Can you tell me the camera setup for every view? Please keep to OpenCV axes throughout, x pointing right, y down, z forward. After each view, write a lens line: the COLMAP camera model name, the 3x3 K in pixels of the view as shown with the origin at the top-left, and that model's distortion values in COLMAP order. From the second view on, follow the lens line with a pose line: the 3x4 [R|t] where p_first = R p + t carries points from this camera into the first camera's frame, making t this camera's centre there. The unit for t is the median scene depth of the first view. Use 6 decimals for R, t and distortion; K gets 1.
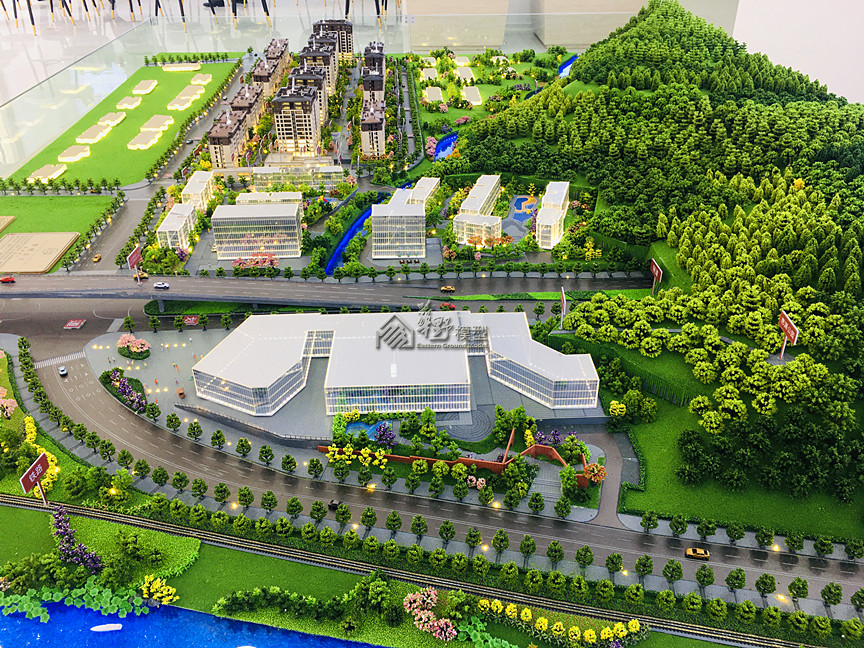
lens RADIAL K [[735.3, 0, 426.9], [0, 735.3, 324.0], [0, 0, 1]] dist [0.063176, -0.083674]
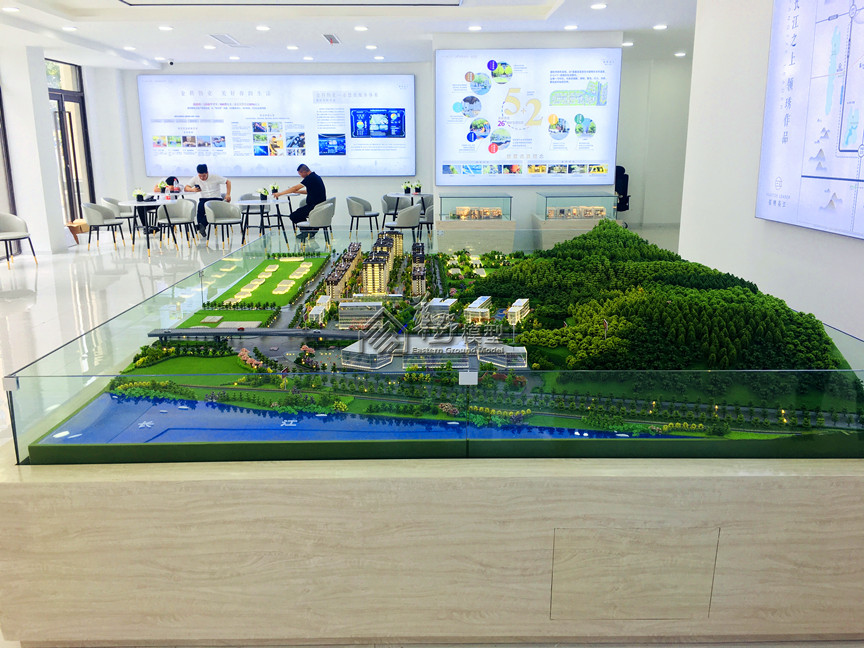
lens RADIAL K [[735.3, 0, 431.6], [0, 735.3, 322.0], [0, 0, 1]] dist [0.063176, -0.083674]
pose [[0.999553, 0.005440, -0.029393, 0.006542], [-0.014094, 0.952916, -0.302907, 0.344088], [0.026361, 0.303186, 0.952567, -0.590761]]
